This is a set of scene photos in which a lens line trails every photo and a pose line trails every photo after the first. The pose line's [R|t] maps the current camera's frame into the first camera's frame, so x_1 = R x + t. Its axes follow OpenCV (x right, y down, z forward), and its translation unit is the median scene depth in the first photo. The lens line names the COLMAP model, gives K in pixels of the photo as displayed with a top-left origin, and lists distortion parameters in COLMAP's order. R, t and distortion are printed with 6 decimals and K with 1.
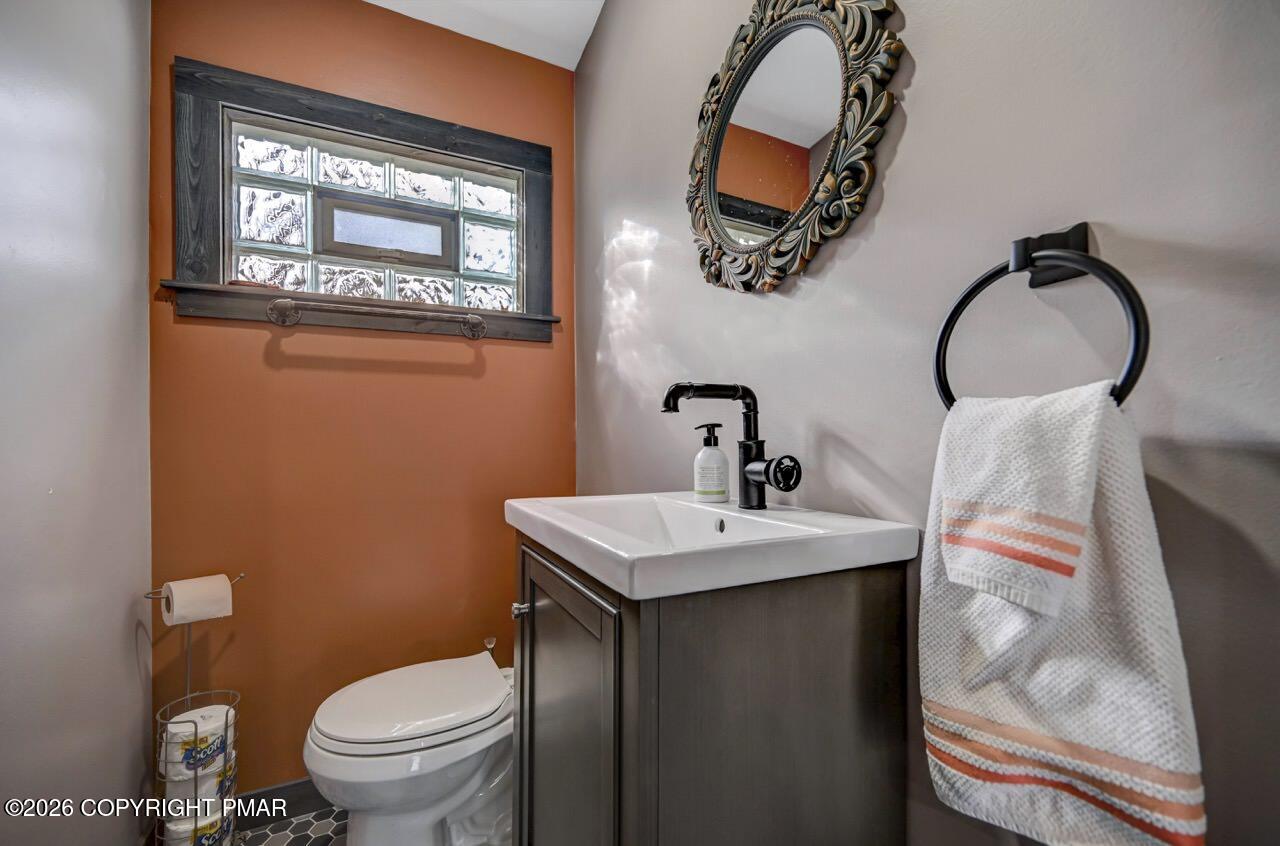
lens RADIAL K [[513.8, 0, 690.5], [0, 513.8, 490.6], [0, 0, 1]] dist [0.005851, -0.001949]
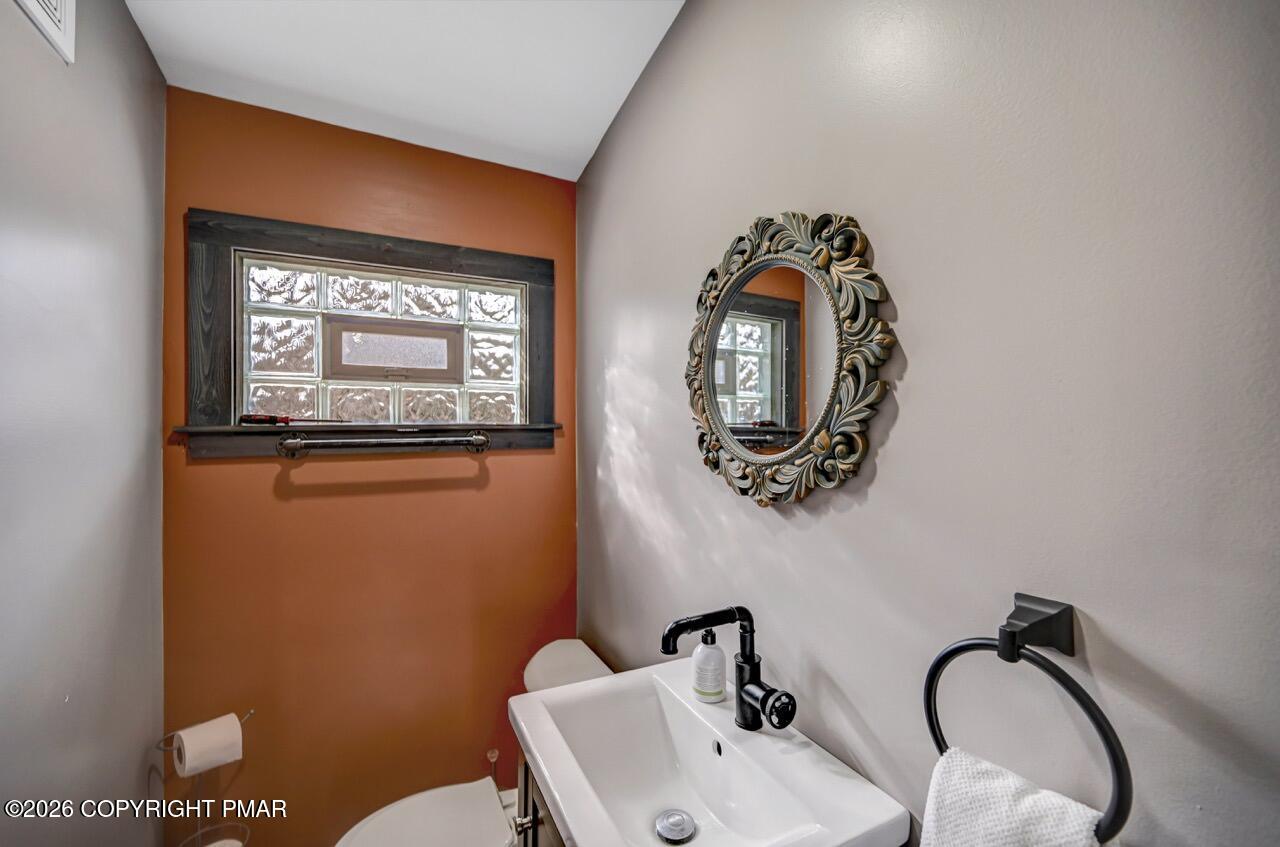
lens RADIAL K [[513.8, 0, 689.3], [0, 513.8, 375.3], [0, 0, 1]] dist [0.005851, -0.001949]
pose [[0.999919, 0.002511, -0.012449, 0.011130], [-0.002523, 0.999996, -0.000938, -0.511825], [0.012447, 0.000969, 0.999922, -0.014170]]
